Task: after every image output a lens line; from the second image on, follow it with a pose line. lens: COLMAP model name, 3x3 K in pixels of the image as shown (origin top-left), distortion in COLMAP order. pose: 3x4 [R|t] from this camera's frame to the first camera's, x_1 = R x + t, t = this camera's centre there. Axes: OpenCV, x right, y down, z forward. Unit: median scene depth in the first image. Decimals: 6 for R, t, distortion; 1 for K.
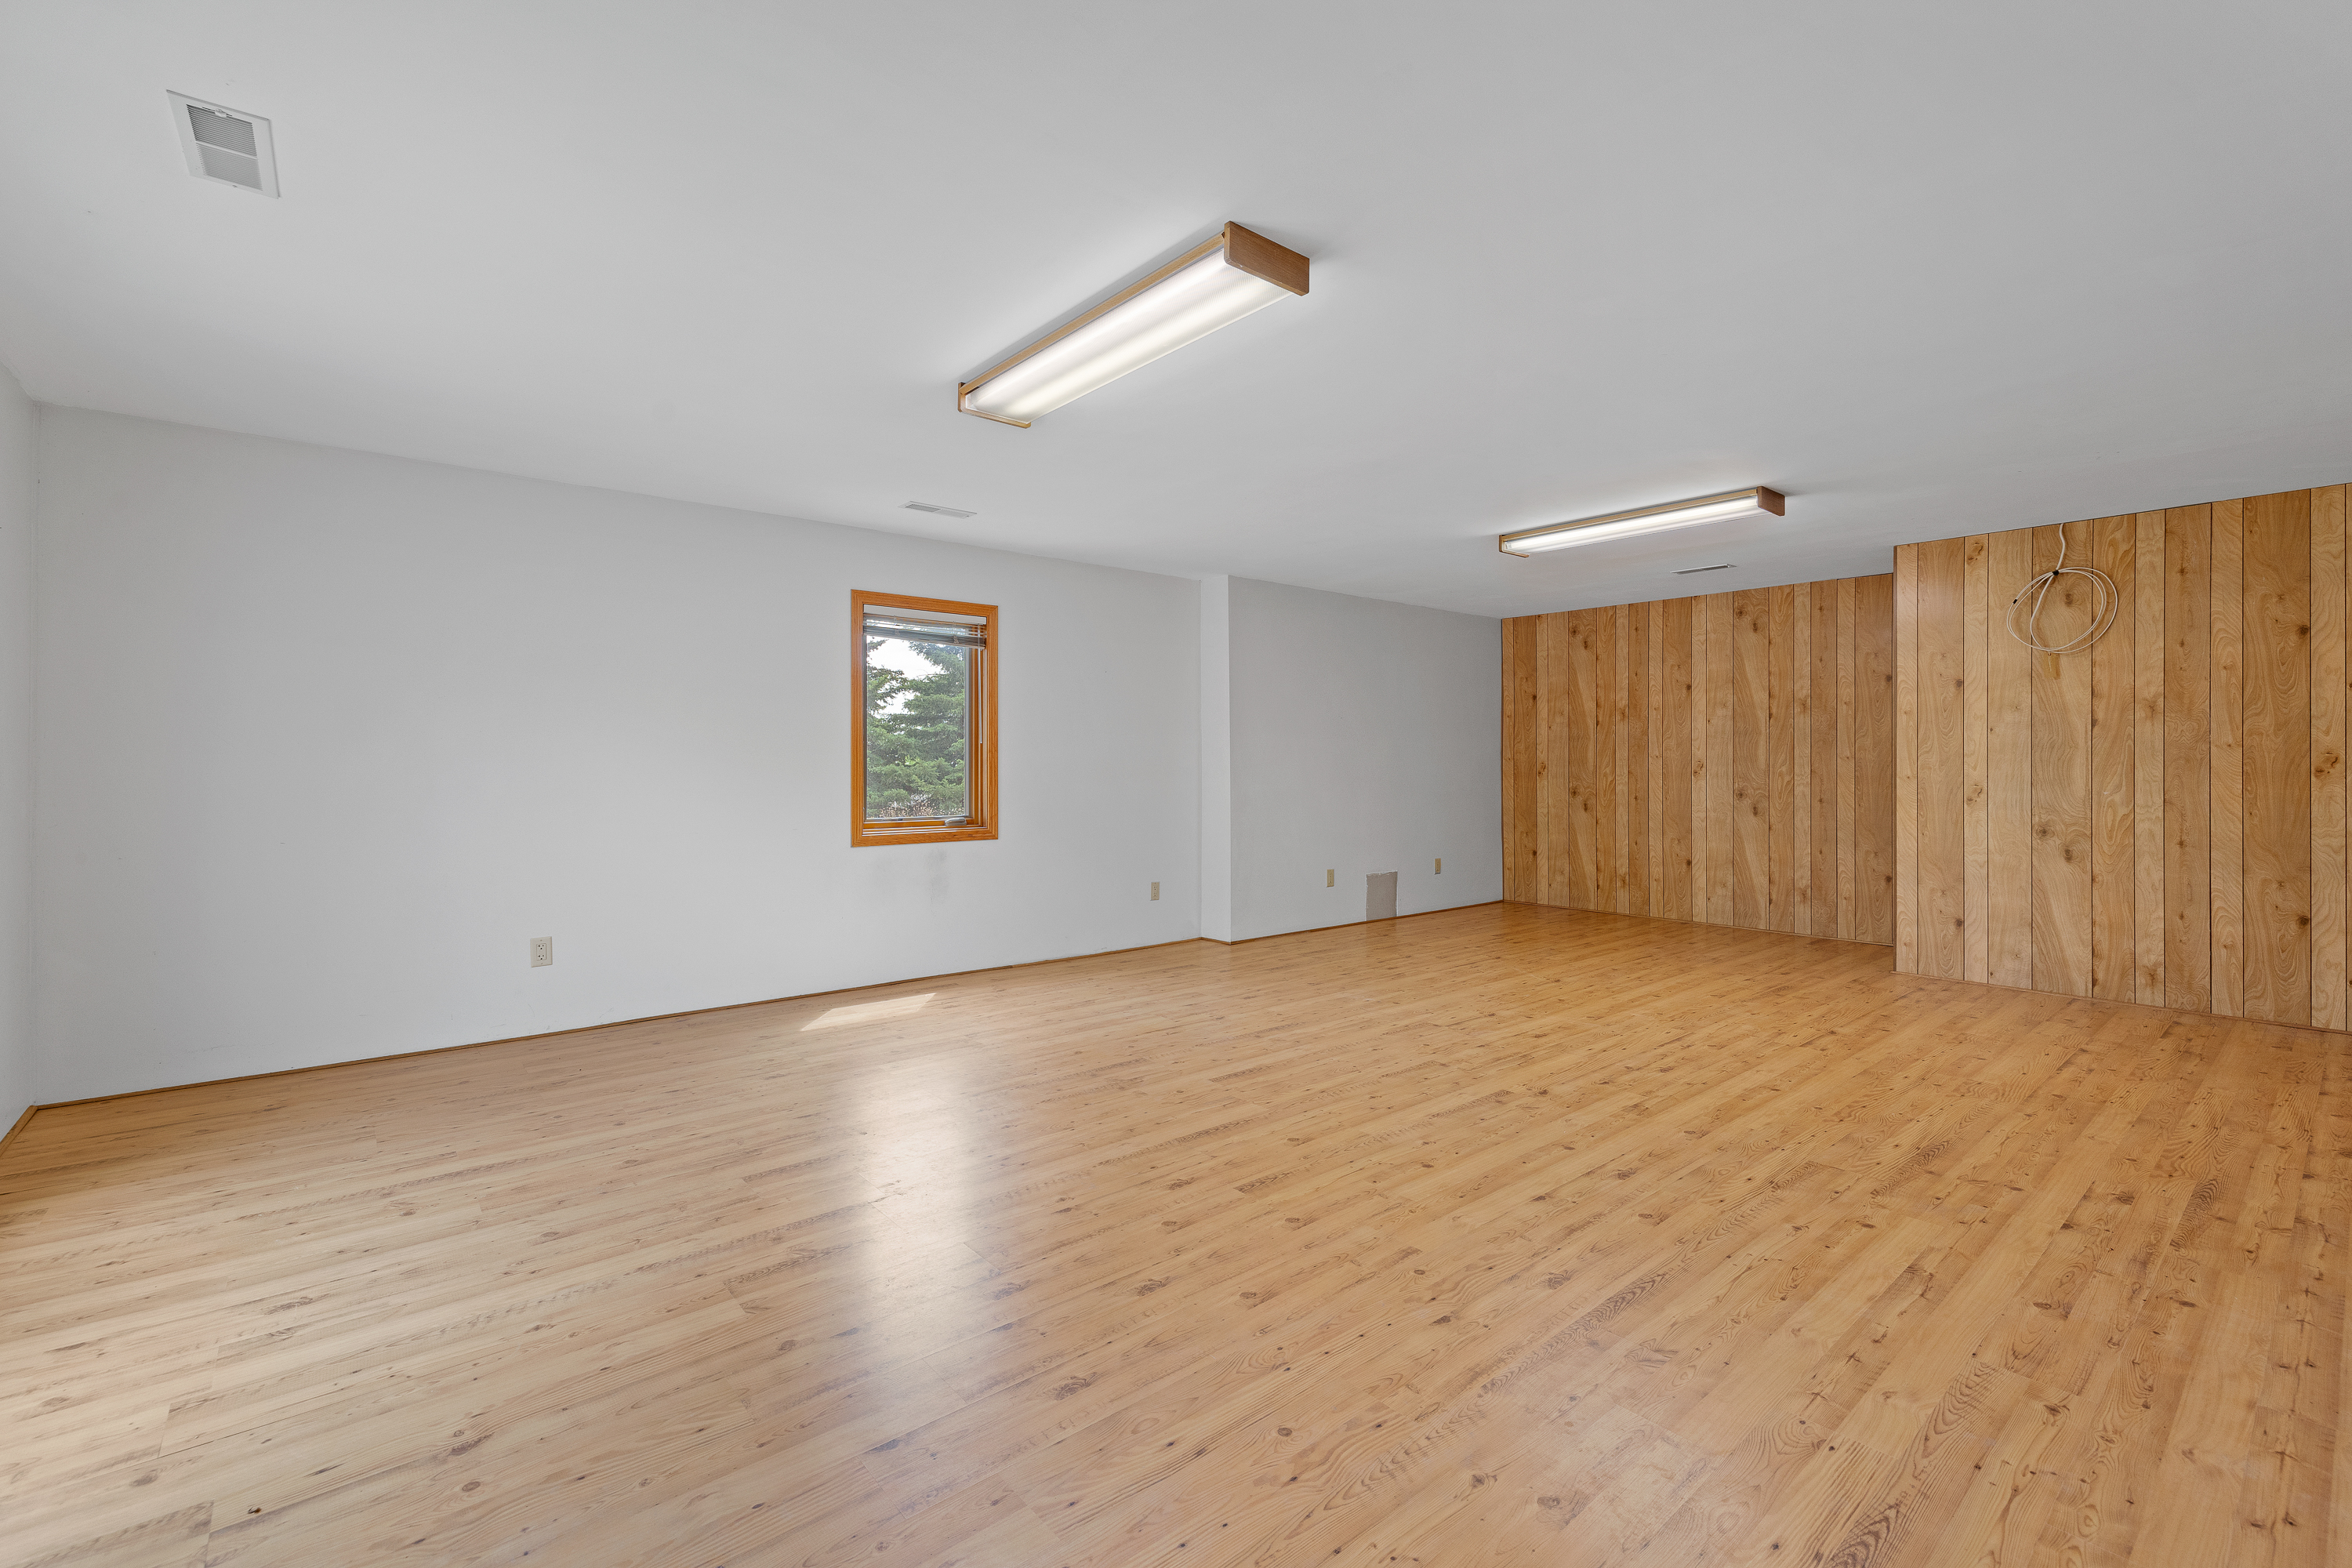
lens RADIAL K [[1020.3, 0, 1174.4], [0, 1020.3, 773.0], [0, 0, 1]] dist [0.000024, -0.000167]
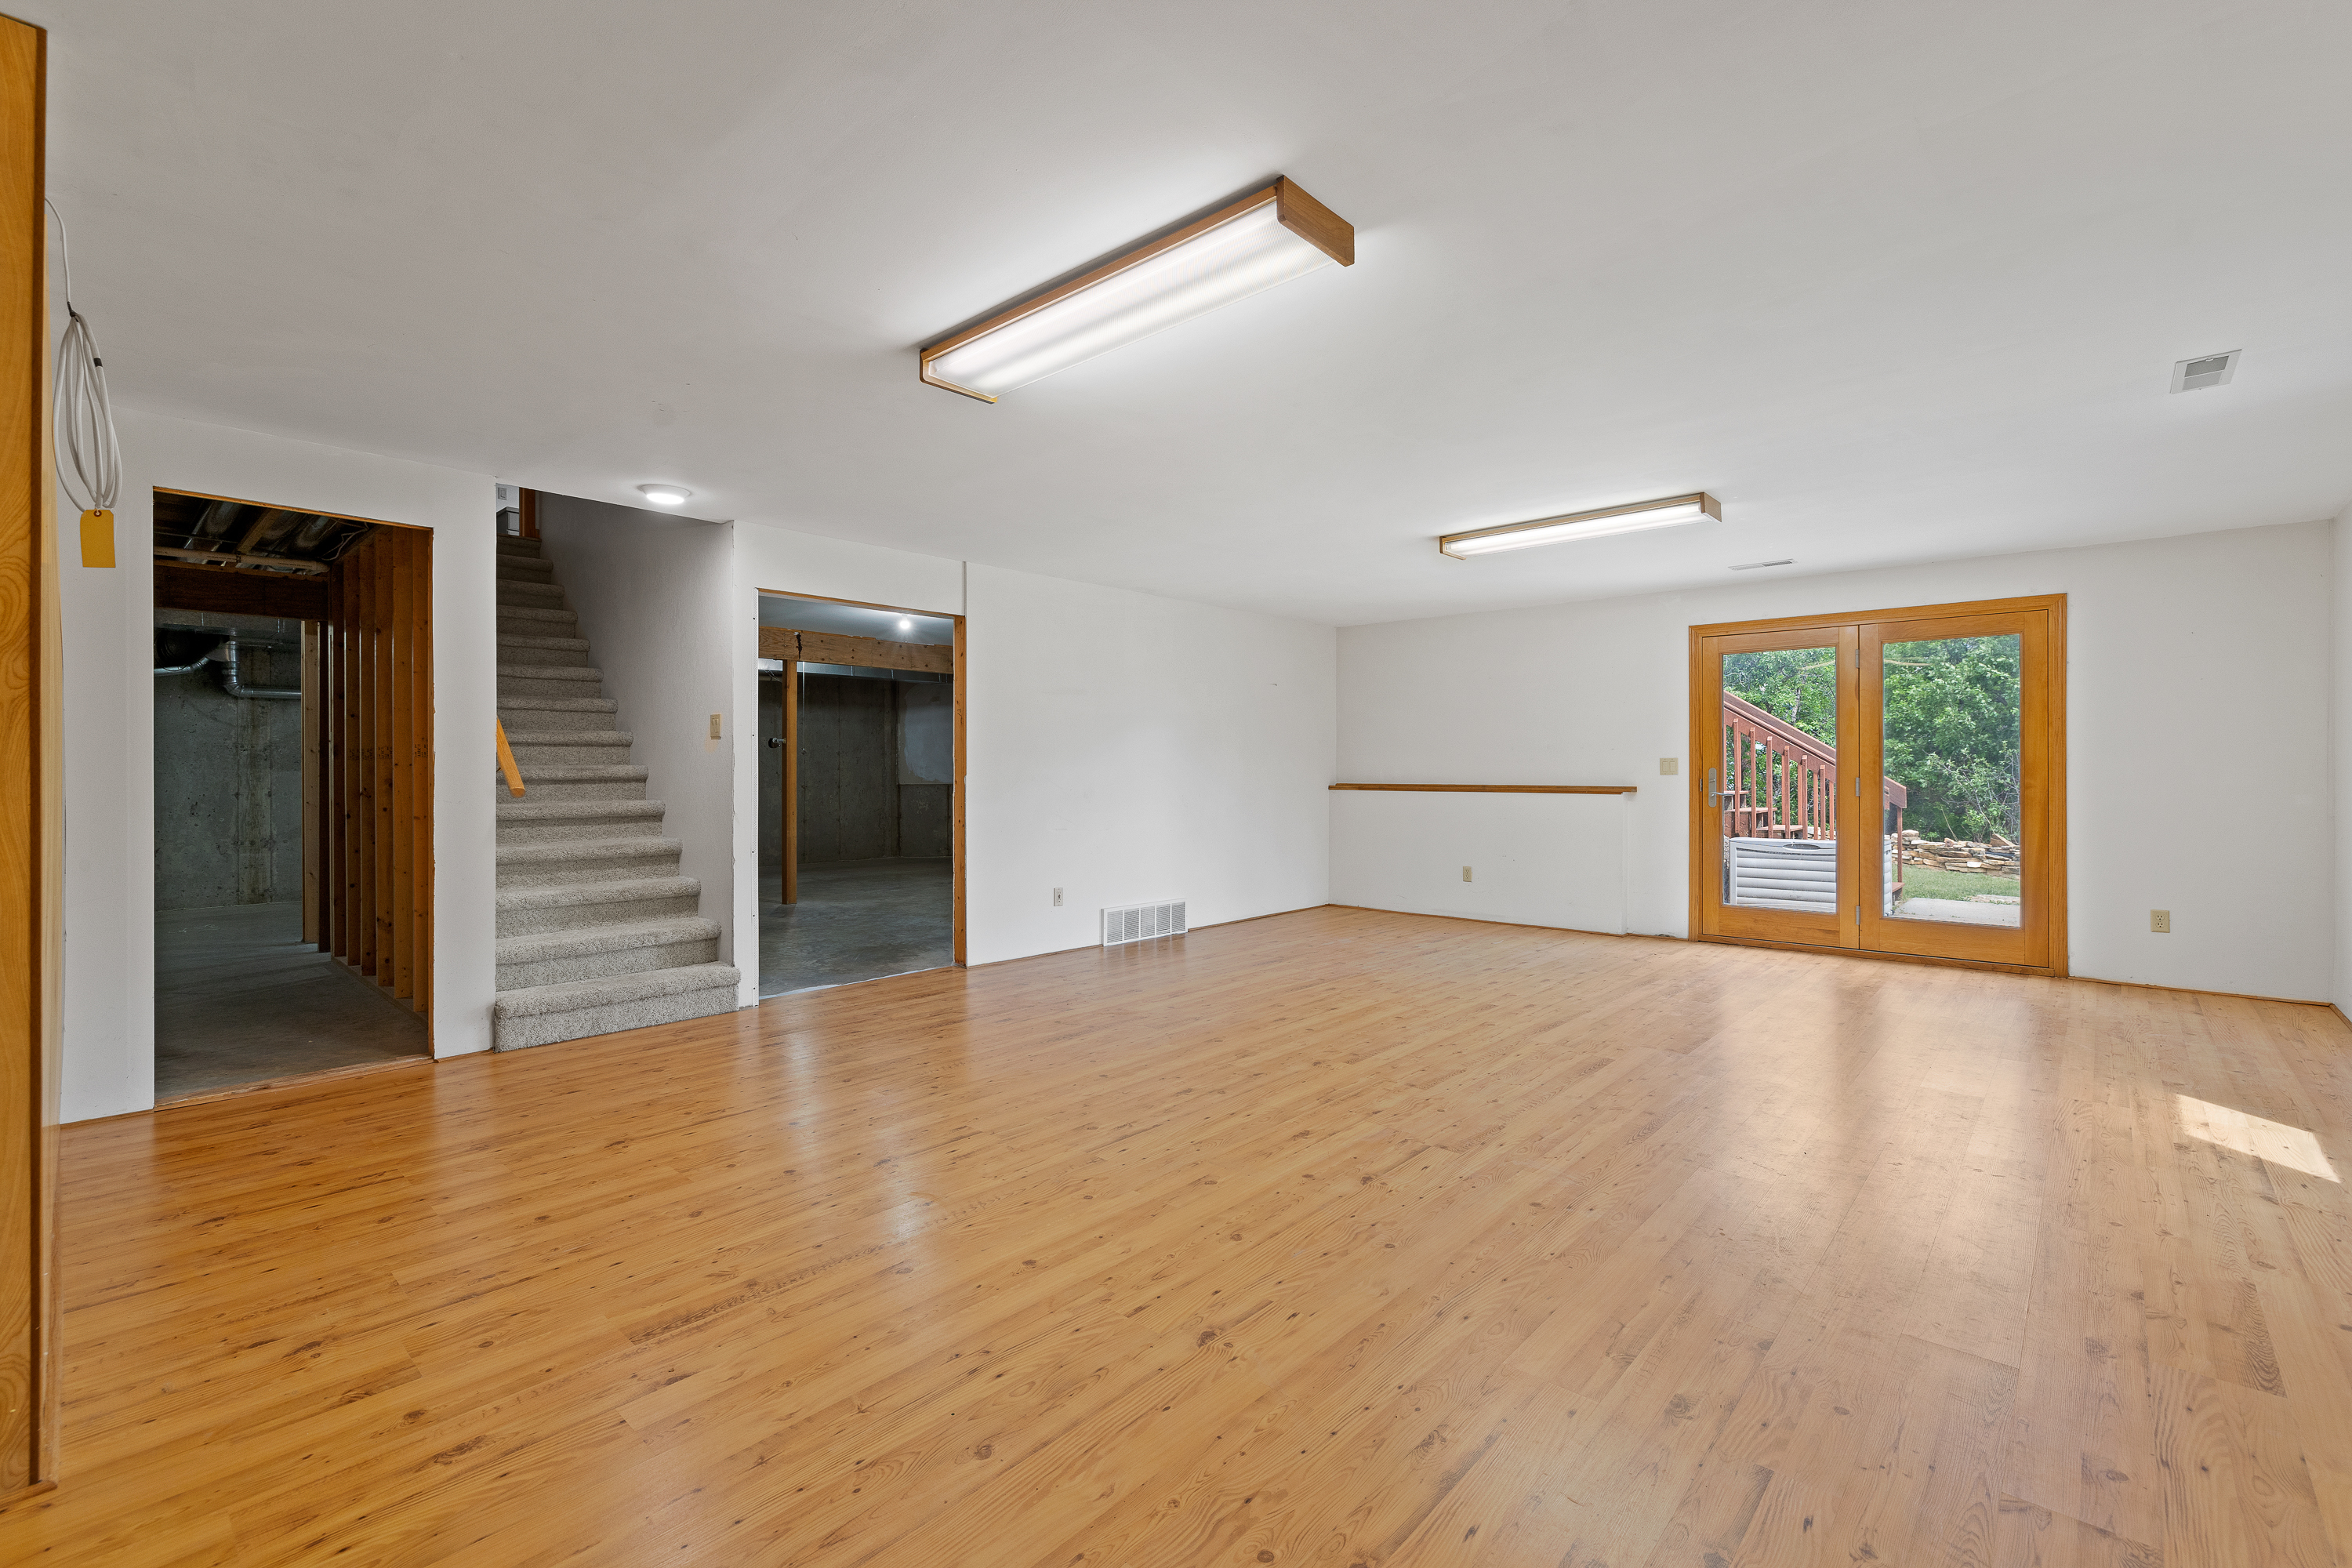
lens RADIAL K [[1020.3, 0, 1179.1], [0, 1020.3, 771.9], [0, 0, 1]] dist [0.000024, -0.000167]
pose [[-0.990570, 0.000604, -0.137006, 0.629192], [-0.000601, 0.999961, 0.008757, -0.014226], [0.137006, 0.008757, -0.990532, 1.973576]]
